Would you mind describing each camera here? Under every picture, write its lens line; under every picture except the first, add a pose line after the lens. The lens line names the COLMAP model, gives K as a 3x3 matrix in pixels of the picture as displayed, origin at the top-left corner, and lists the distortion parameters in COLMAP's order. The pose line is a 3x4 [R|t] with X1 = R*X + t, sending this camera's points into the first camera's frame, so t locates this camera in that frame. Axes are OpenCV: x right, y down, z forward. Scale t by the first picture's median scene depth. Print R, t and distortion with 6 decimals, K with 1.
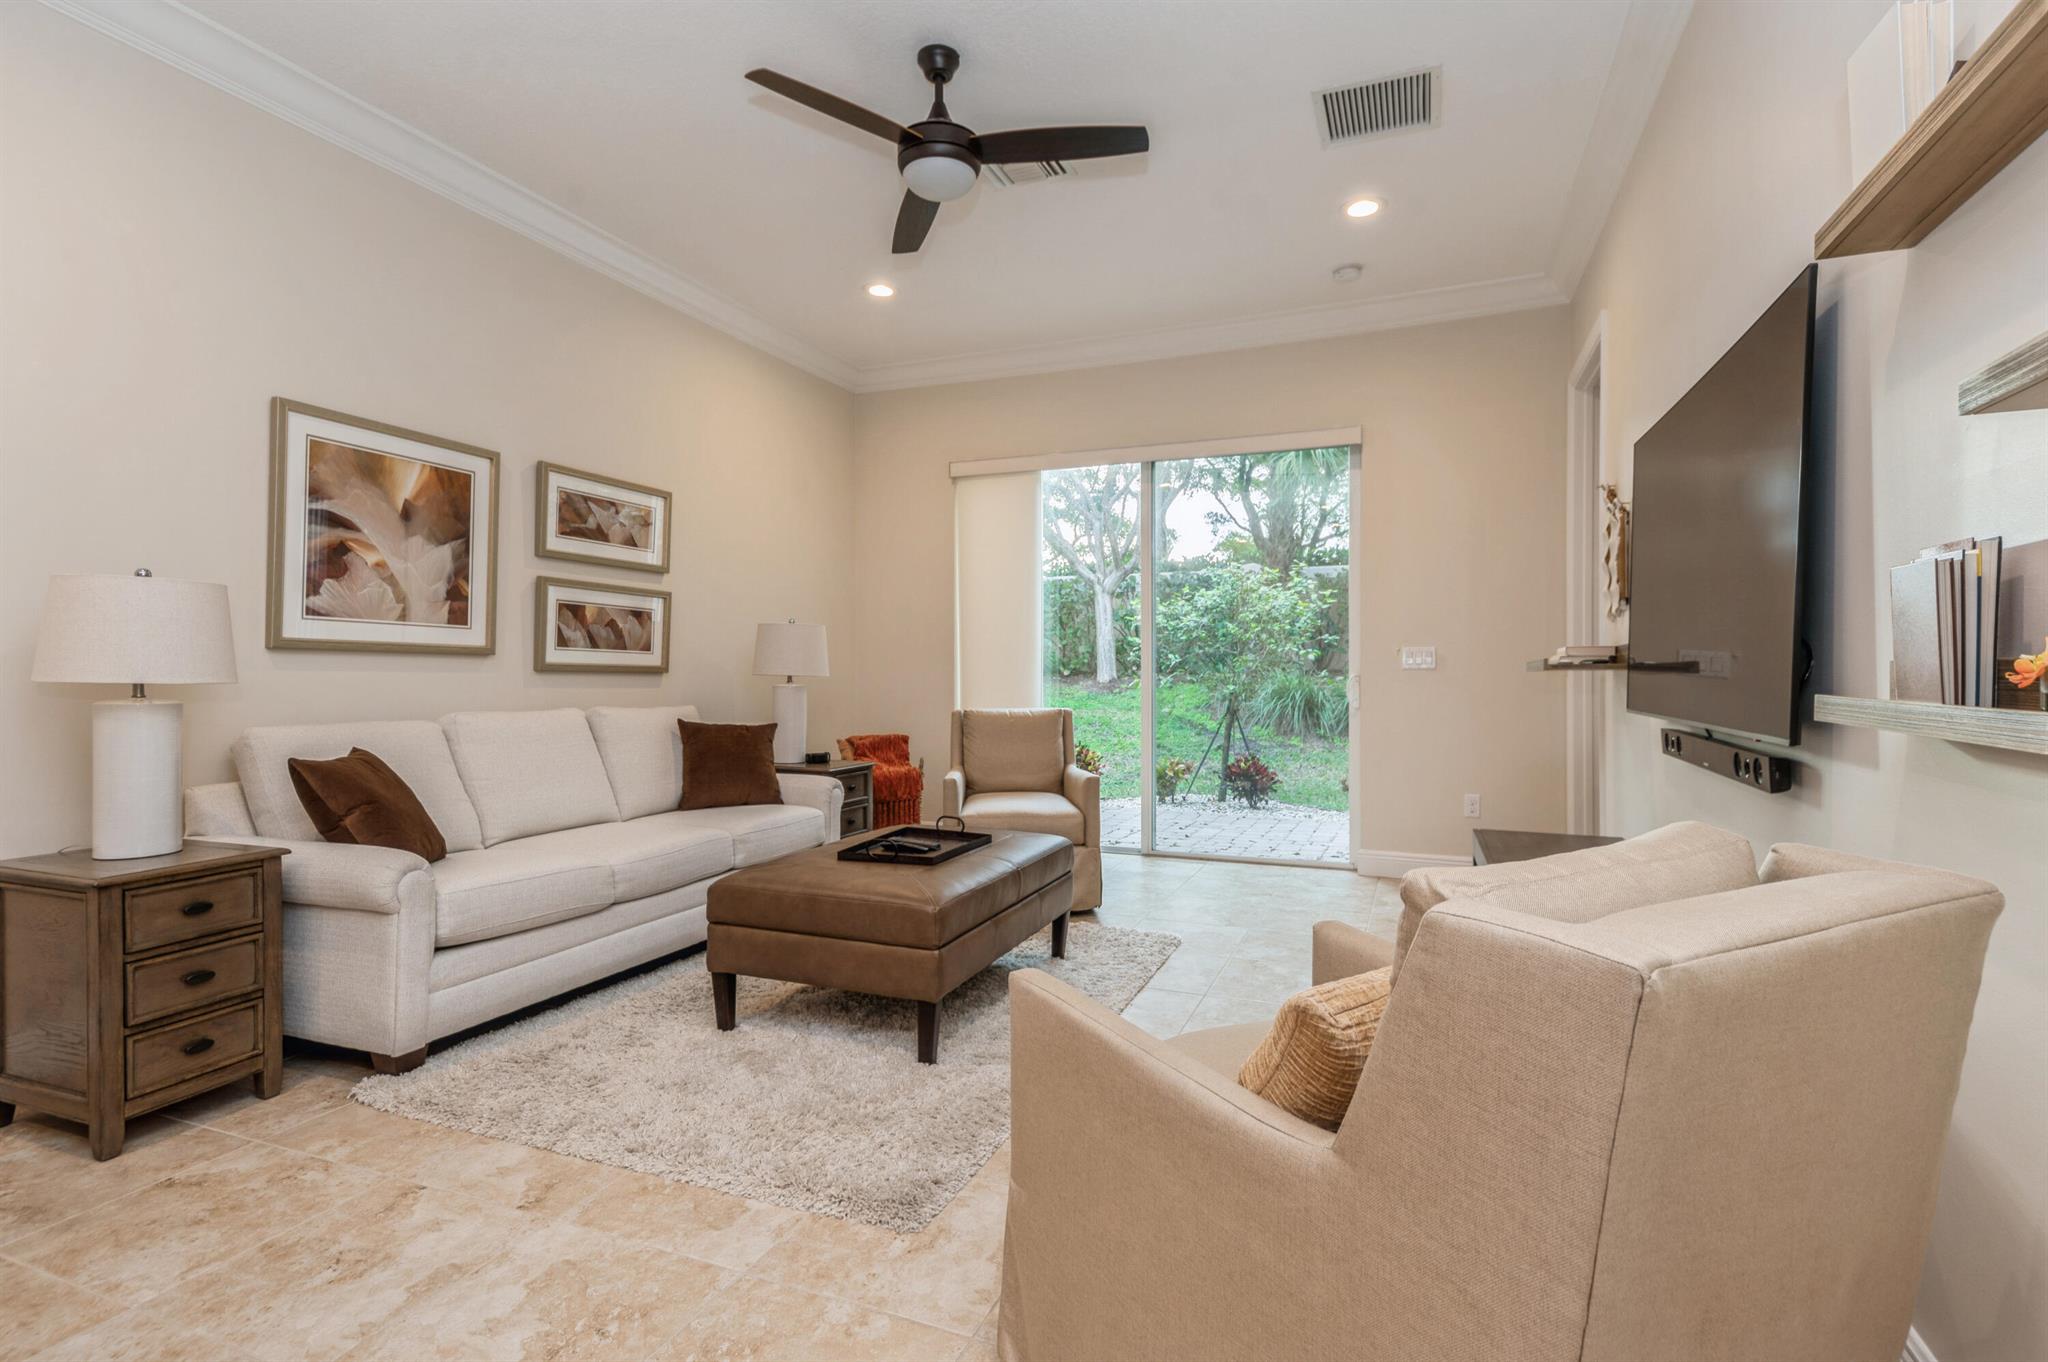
lens RADIAL K [[975.0, 0, 1038.5], [0, 975.0, 671.5], [0, 0, 1]] dist [0.004411, 0.001644]
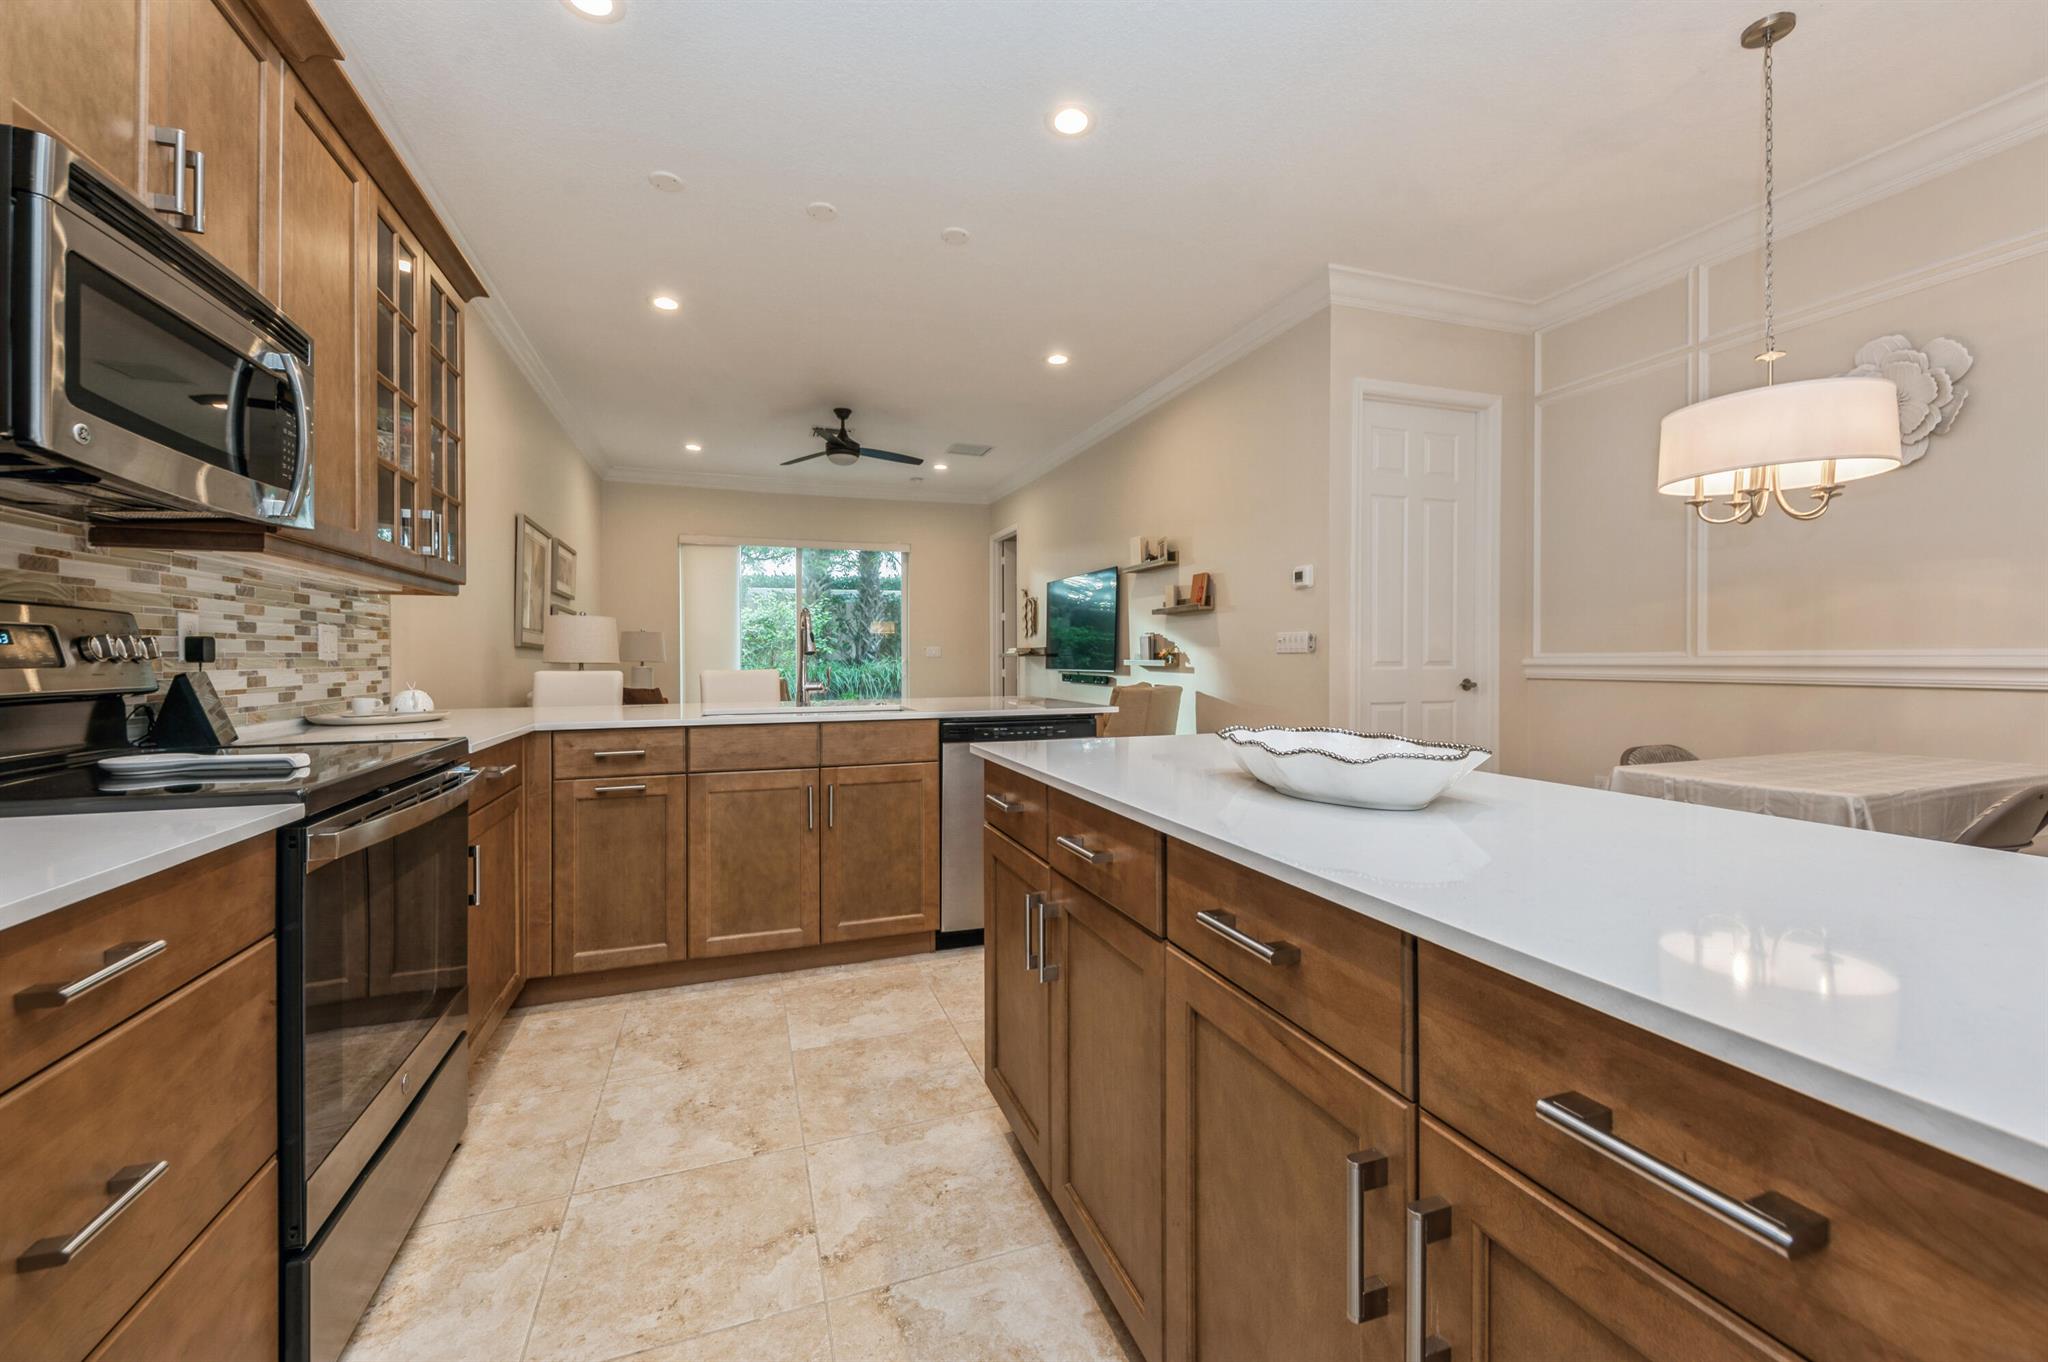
lens RADIAL K [[803.6, 0, 1019.4], [0, 803.6, 662.9], [0, 0, 1]] dist [0.010745, -0.002540]
pose [[0.752189, -0.007770, 0.658902, -0.890715], [0.005290, 0.999969, 0.005754, 0.004171], [-0.658927, -0.000843, 0.752207, -0.667161]]
